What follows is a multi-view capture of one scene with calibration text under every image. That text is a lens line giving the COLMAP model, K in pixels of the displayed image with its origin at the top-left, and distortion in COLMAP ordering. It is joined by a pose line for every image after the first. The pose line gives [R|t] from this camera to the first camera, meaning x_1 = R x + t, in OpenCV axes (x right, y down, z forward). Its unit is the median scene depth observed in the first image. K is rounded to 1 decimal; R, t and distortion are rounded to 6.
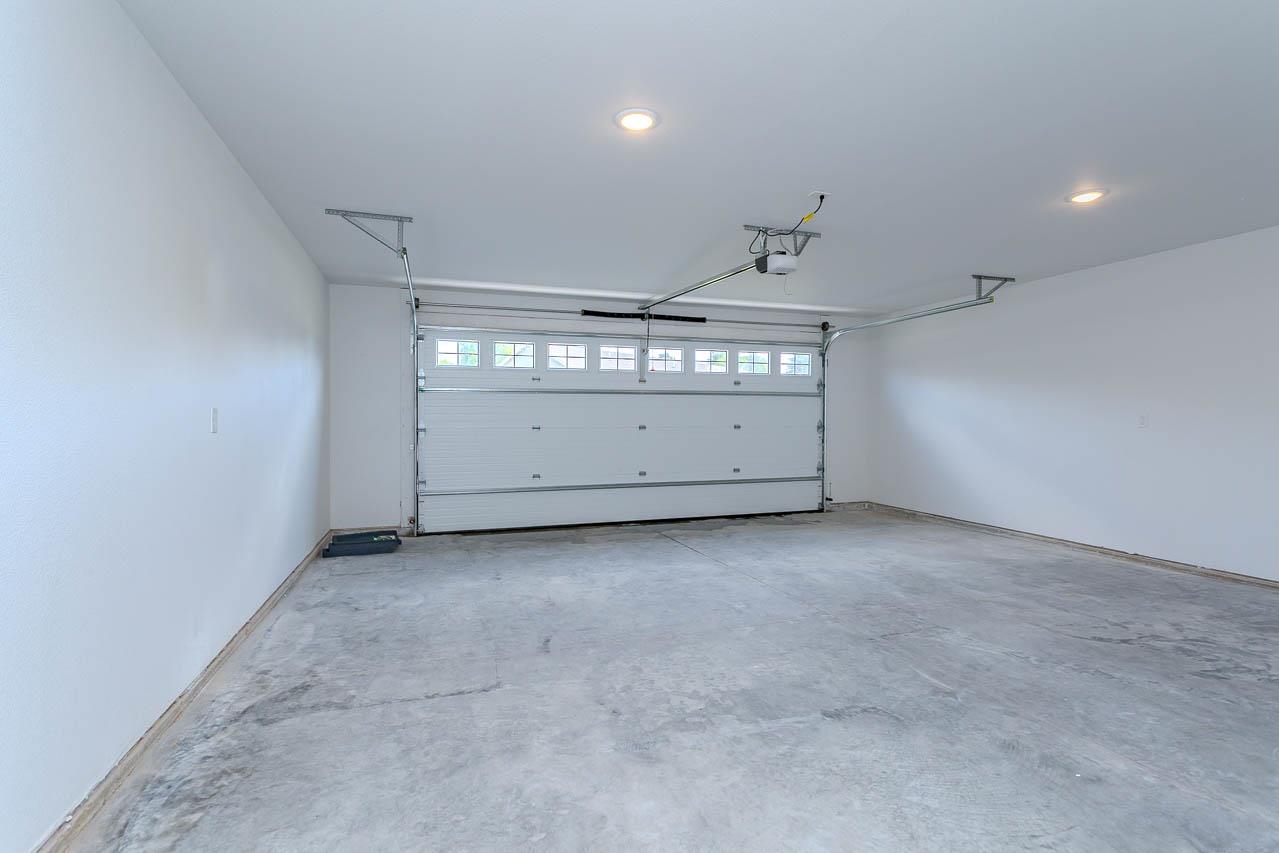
lens RADIAL K [[604.4, 0, 641.2], [0, 604.4, 424.3], [0, 0, 1]] dist [0.001215, 0.000957]
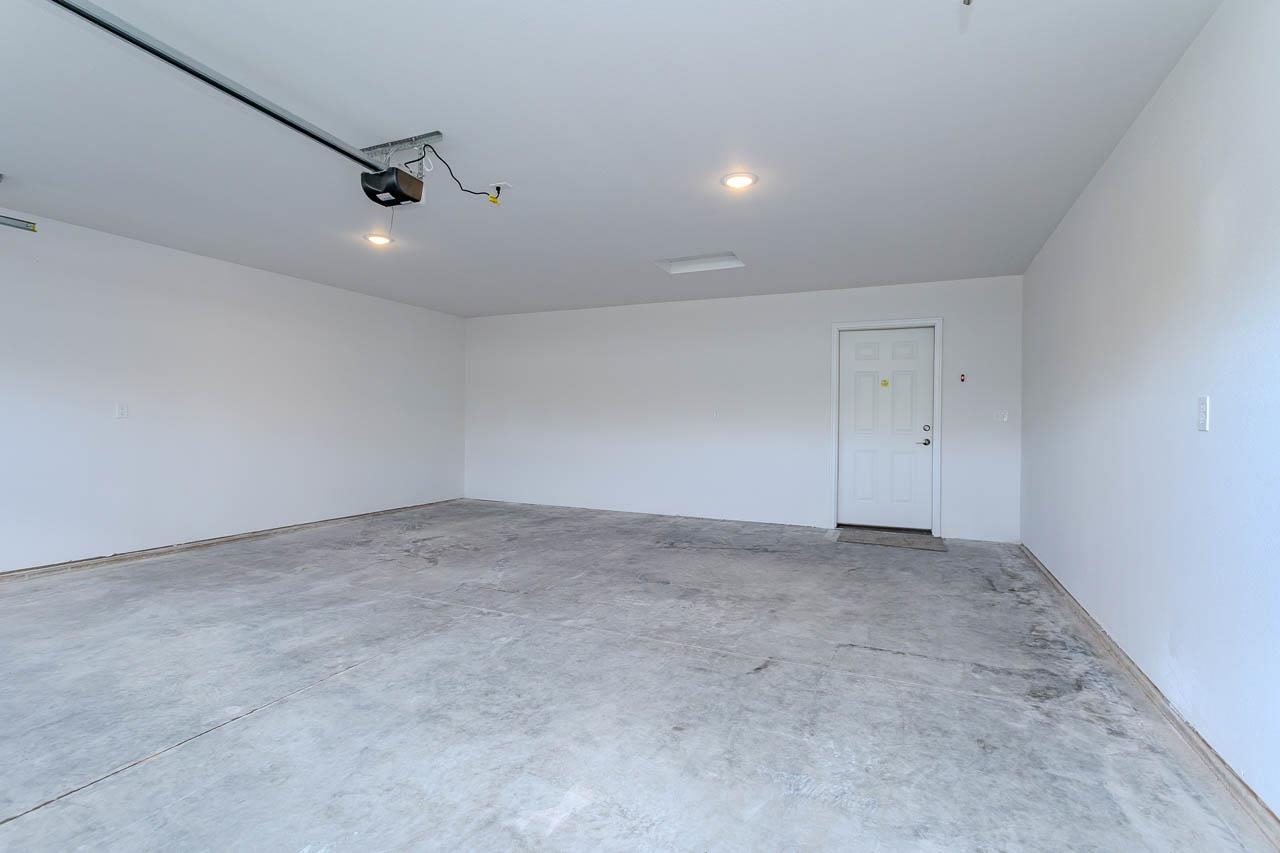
lens RADIAL K [[604.9, 0, 643.1], [0, 604.9, 424.4], [0, 0, 1]] dist [0.001215, 0.000957]
pose [[-0.730122, -0.010950, 0.683229, -0.743739], [-0.004153, 0.999924, 0.011587, 0.004038], [-0.683304, 0.005622, -0.730112, 2.091393]]
